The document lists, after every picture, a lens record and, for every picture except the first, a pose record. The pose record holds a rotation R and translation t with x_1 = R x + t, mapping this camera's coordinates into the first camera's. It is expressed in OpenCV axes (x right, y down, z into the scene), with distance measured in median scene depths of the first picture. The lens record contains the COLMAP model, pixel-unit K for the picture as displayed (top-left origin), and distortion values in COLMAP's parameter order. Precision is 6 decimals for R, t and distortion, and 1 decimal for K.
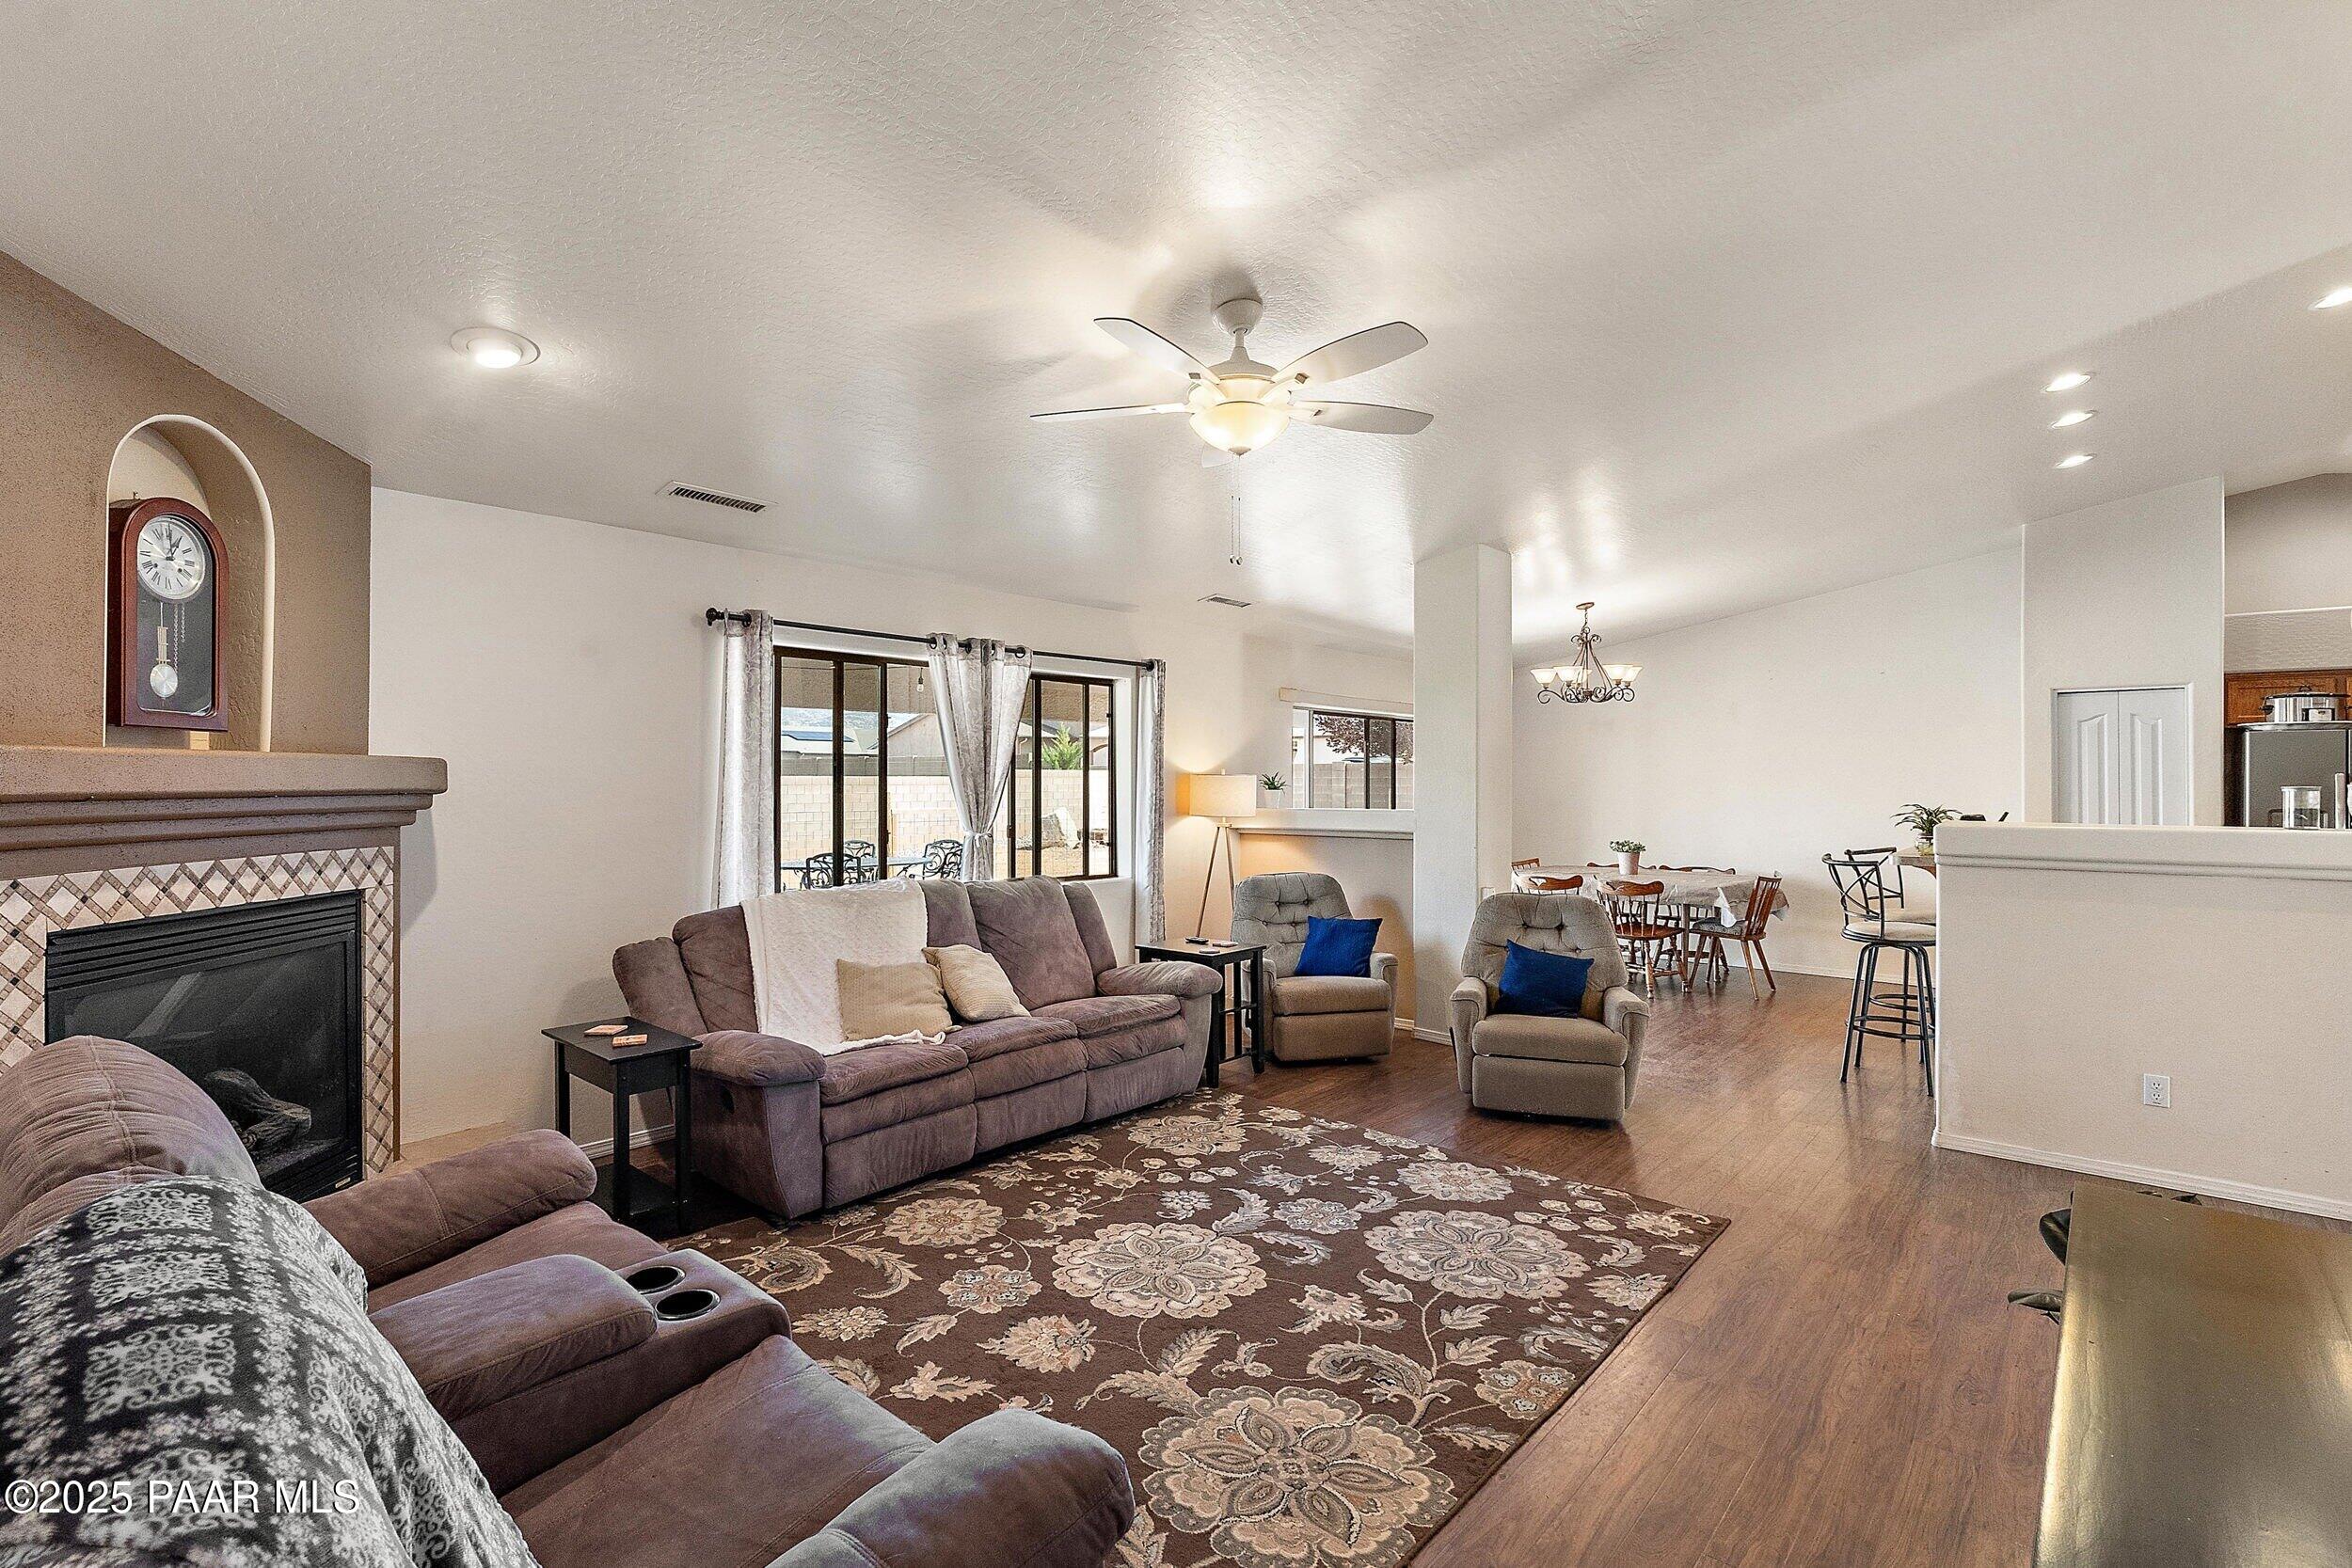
lens RADIAL K [[1096.4, 0, 1180.2], [0, 1096.4, 778.1], [0, 0, 1]] dist [-0.010655, -0.000494]
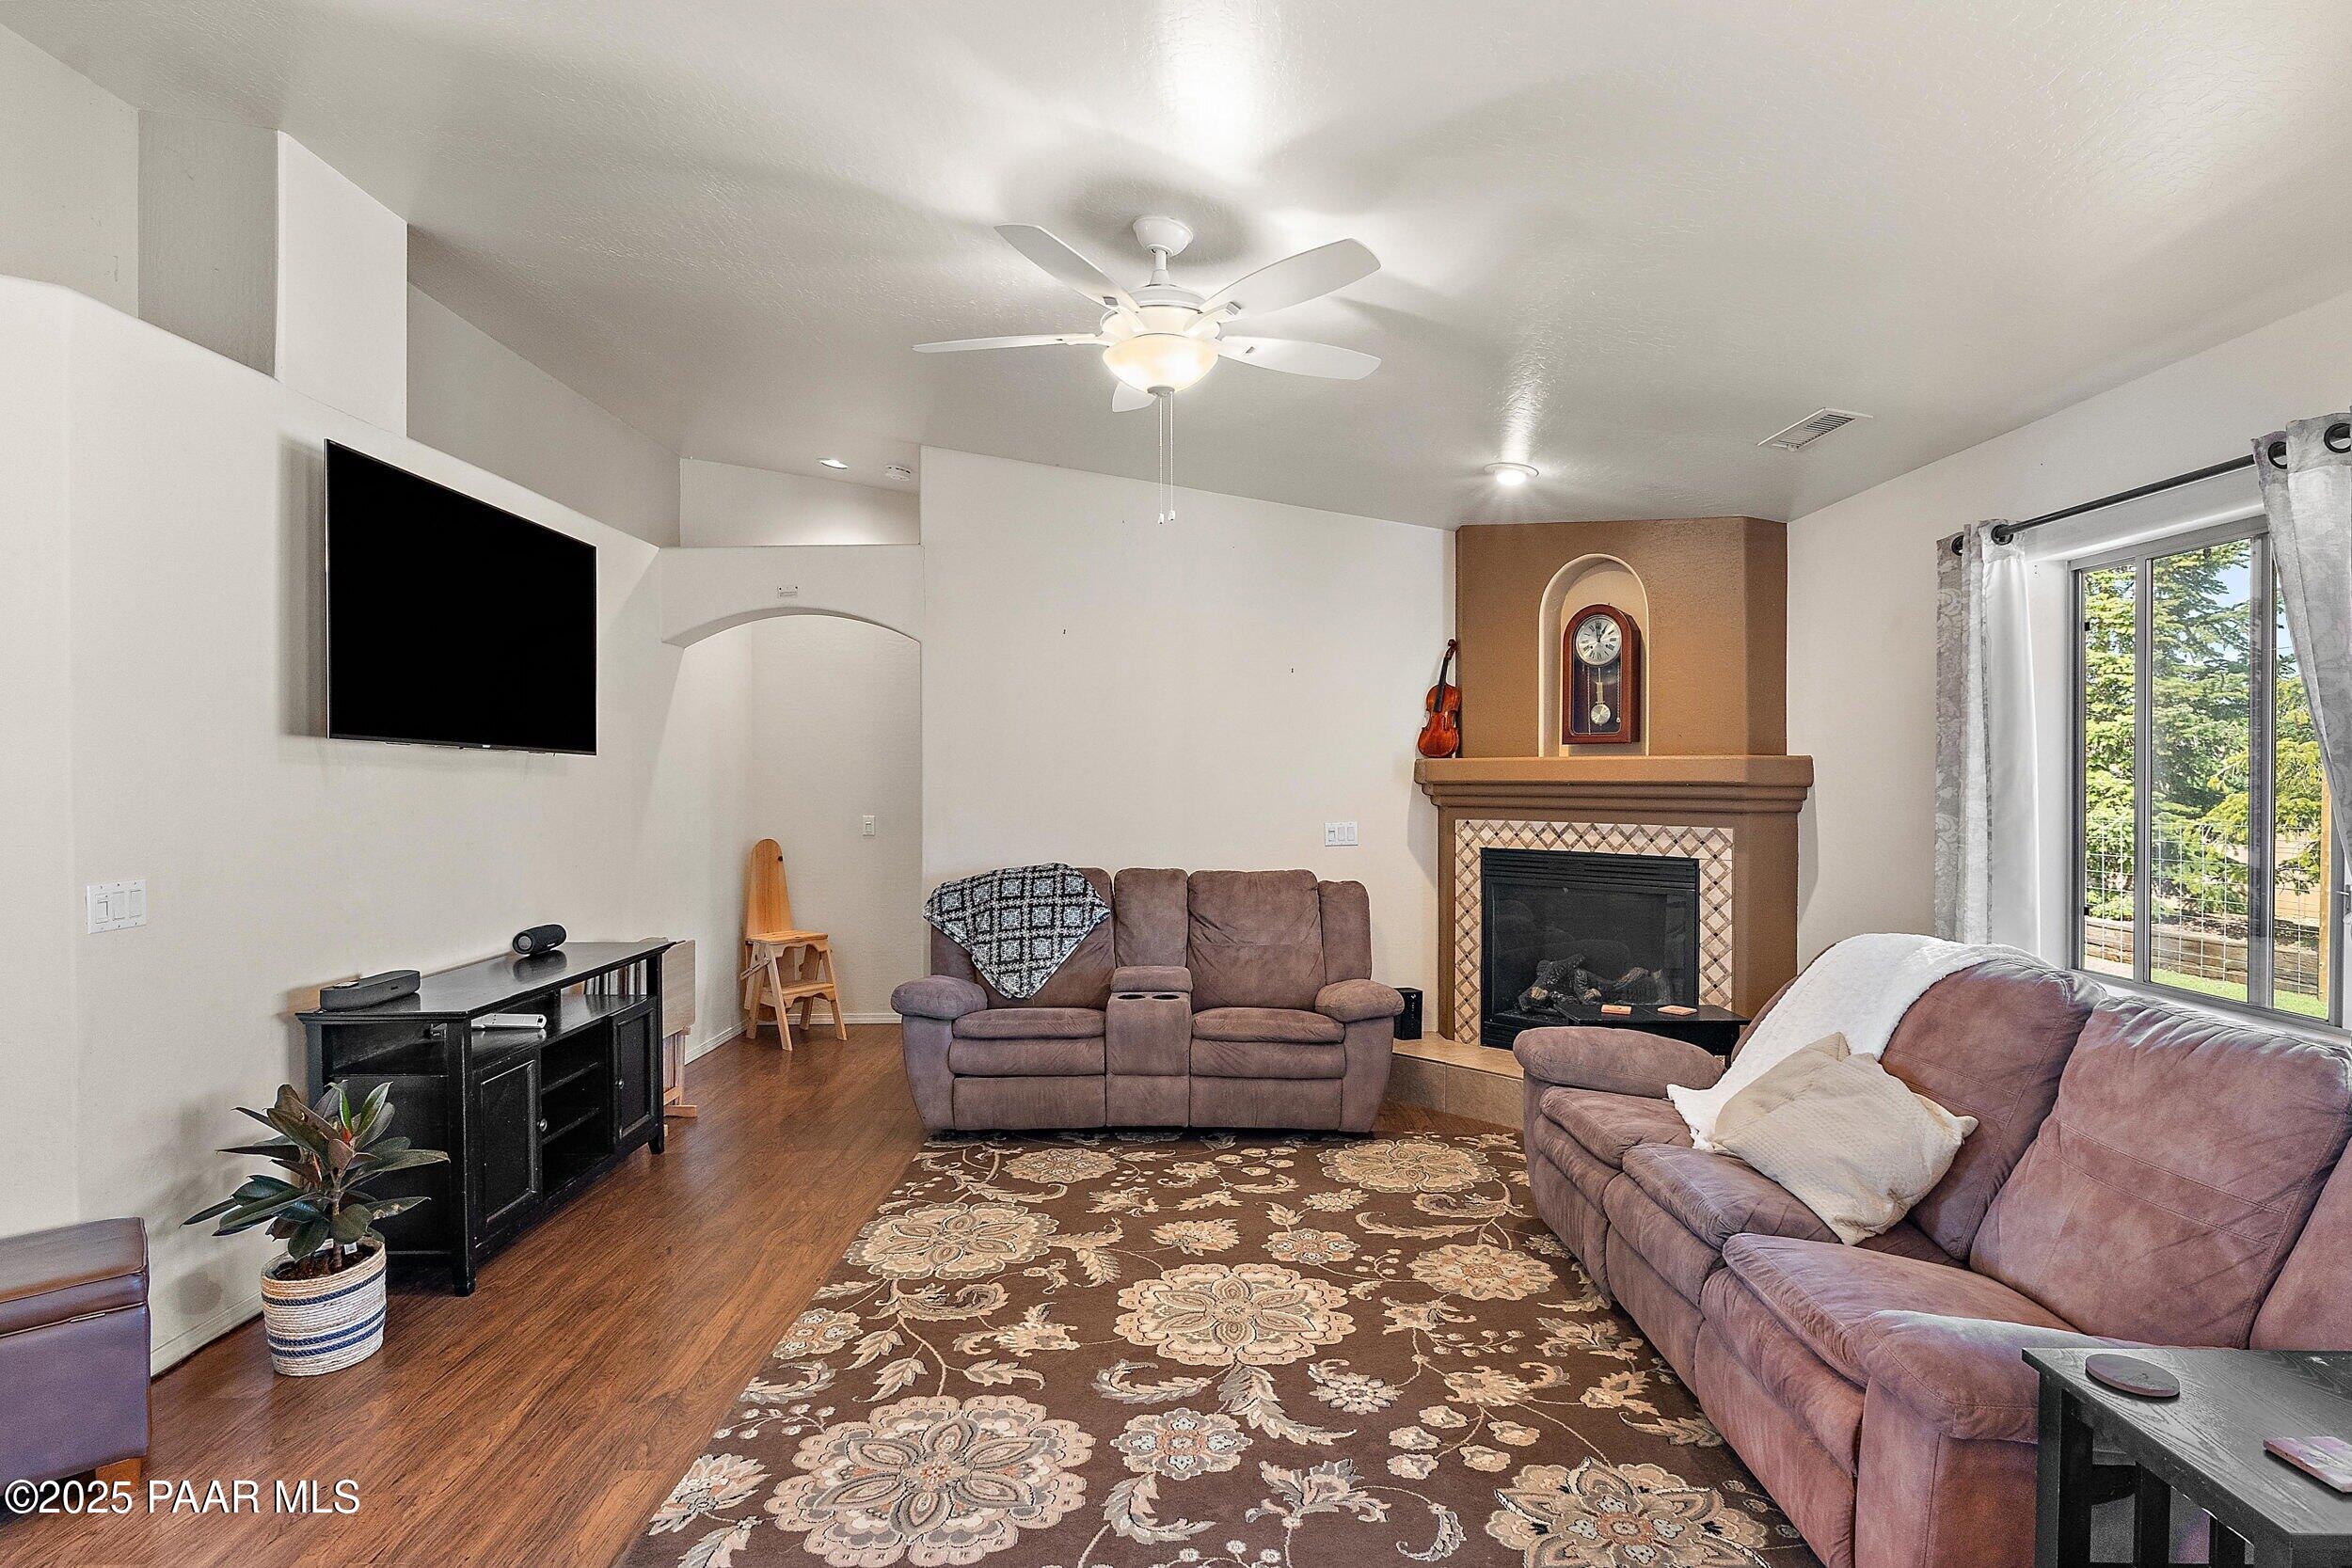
lens RADIAL K [[1178.6, 0, 1162.2], [0, 1178.6, 790.1], [0, 0, 1]] dist [-0.005910, -0.000288]
pose [[-0.759933, 0.007439, -0.649959, 0.648332], [0.001012, 0.999947, 0.010261, 0.005893], [0.650000, 0.007139, -0.759900, 1.684973]]
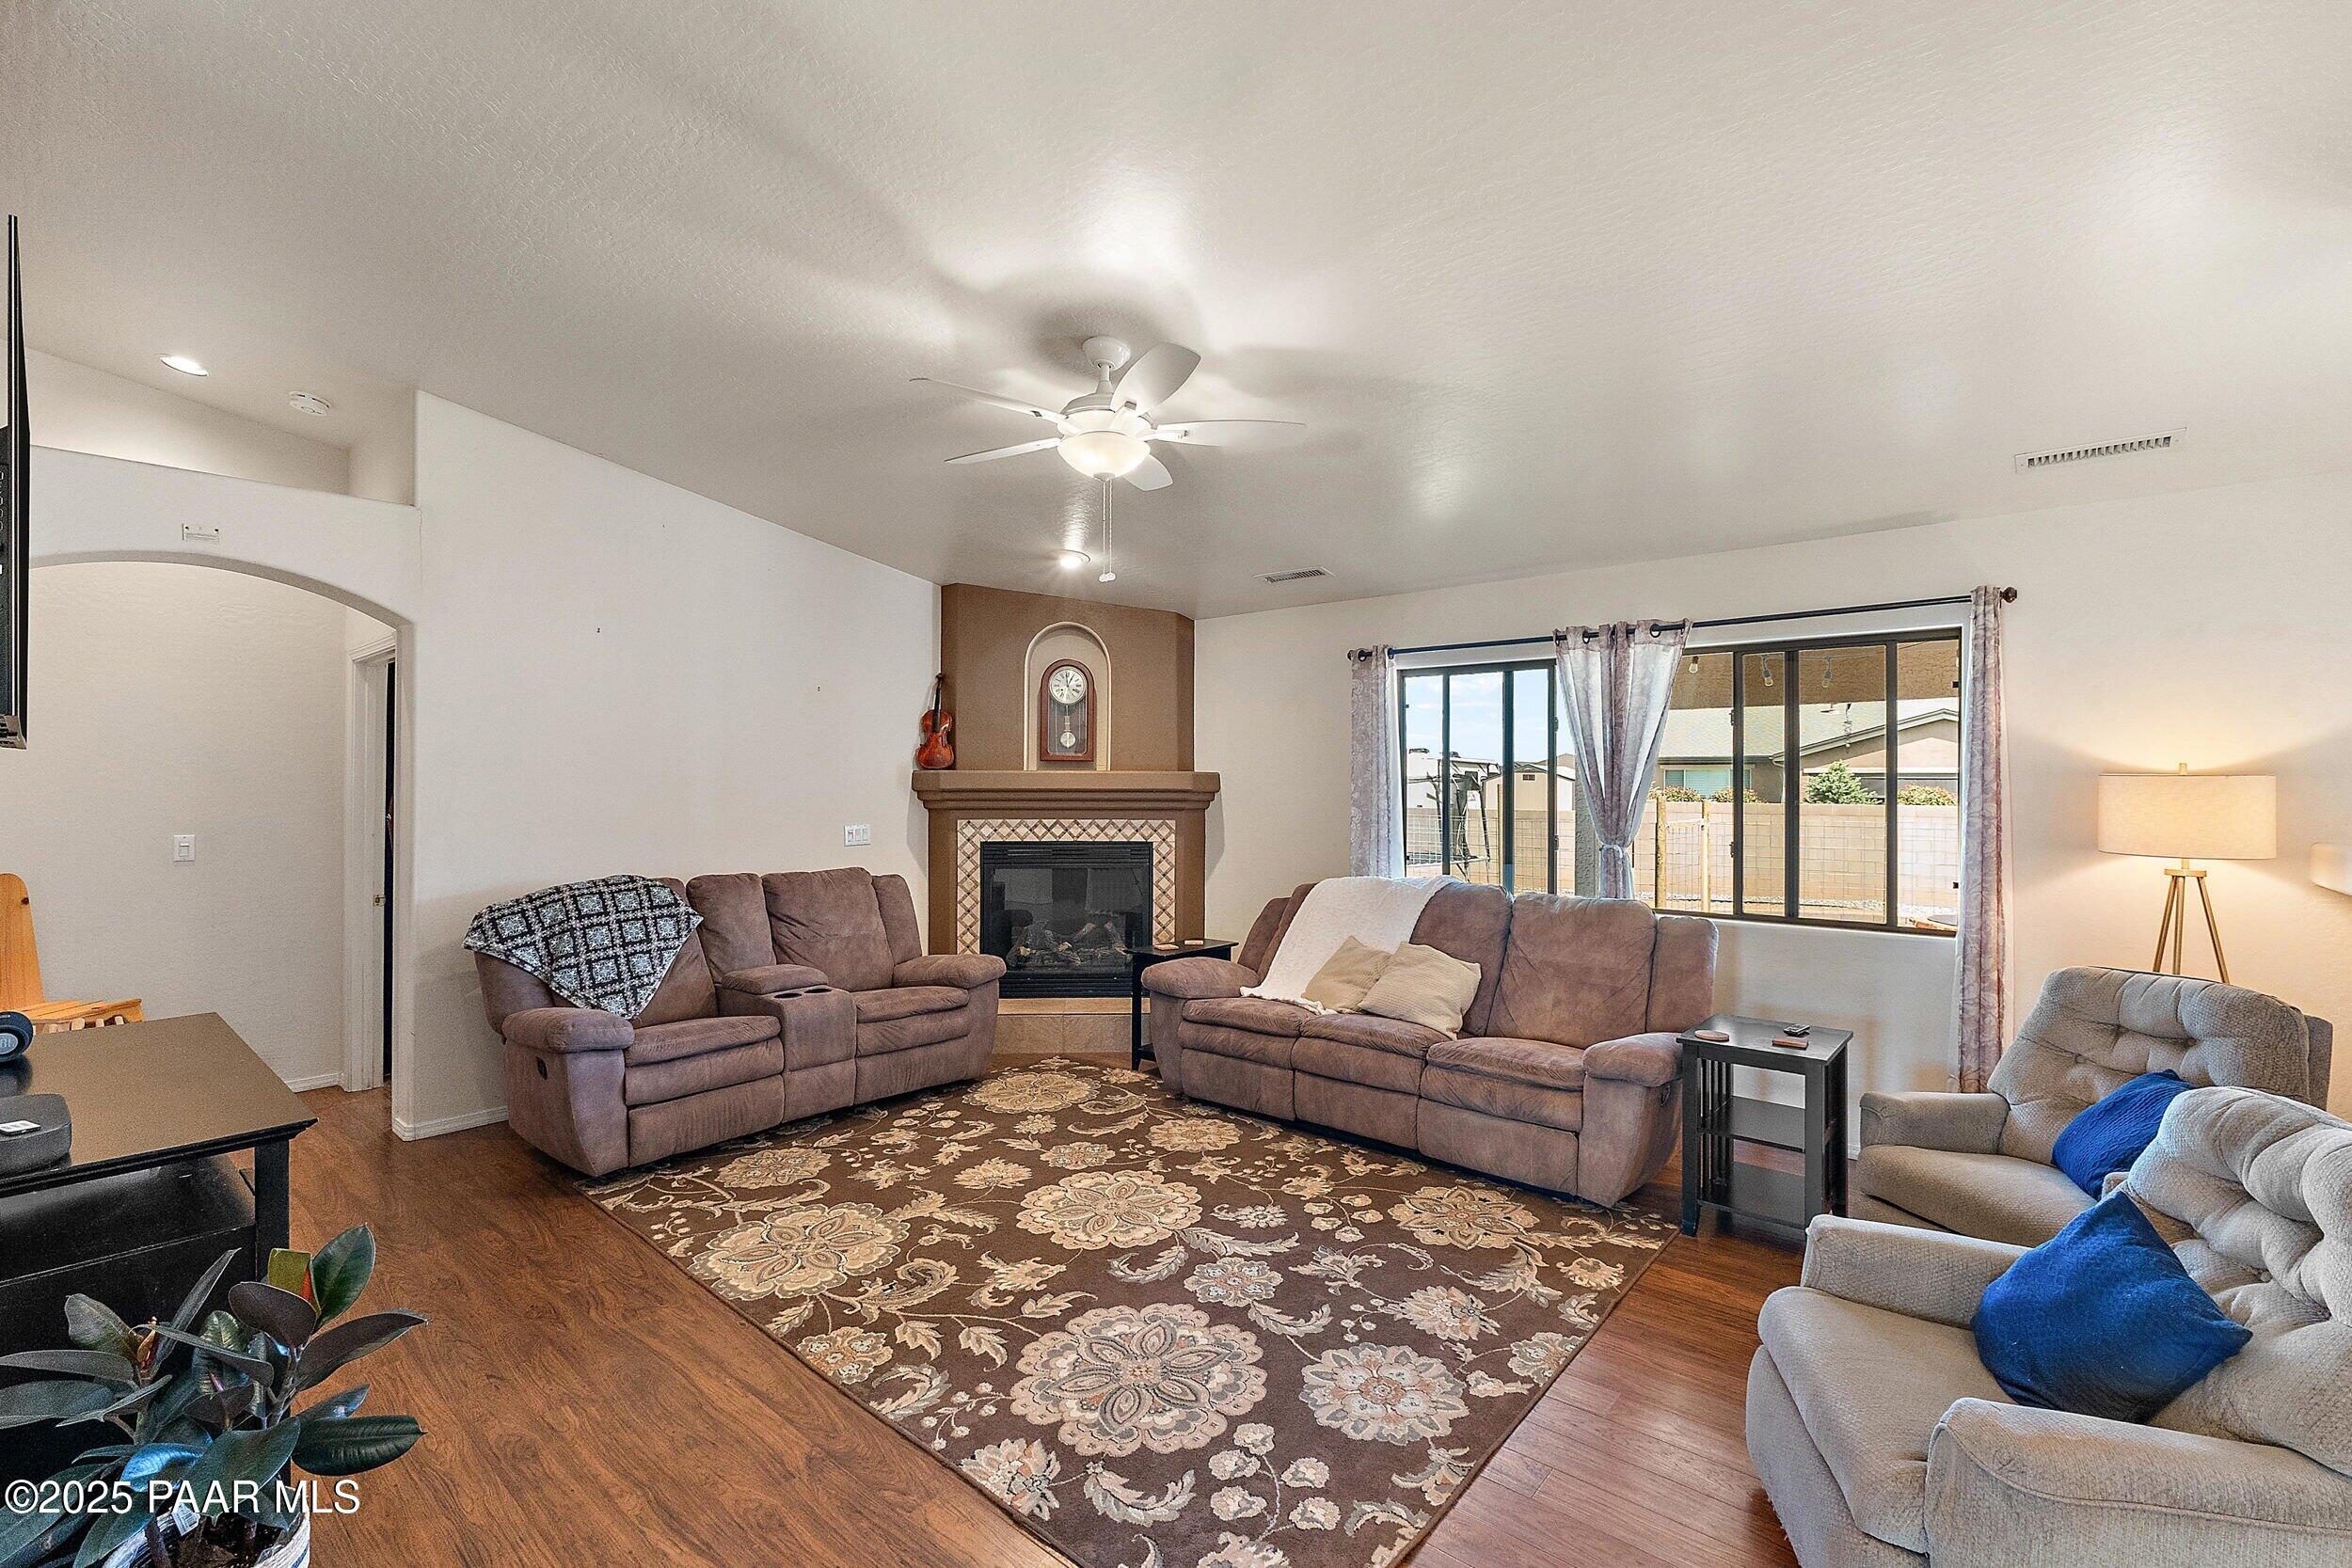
lens RADIAL K [[1027.8, 0, 1154.8], [0, 1027.8, 780.8], [0, 0, 1]] dist [-0.011931, 0.000013]
pose [[-0.008696, -0.005656, -0.999946, 1.046690], [-0.001517, 0.999983, -0.005643, 0.006396], [0.999961, 0.001468, -0.008705, 1.045924]]
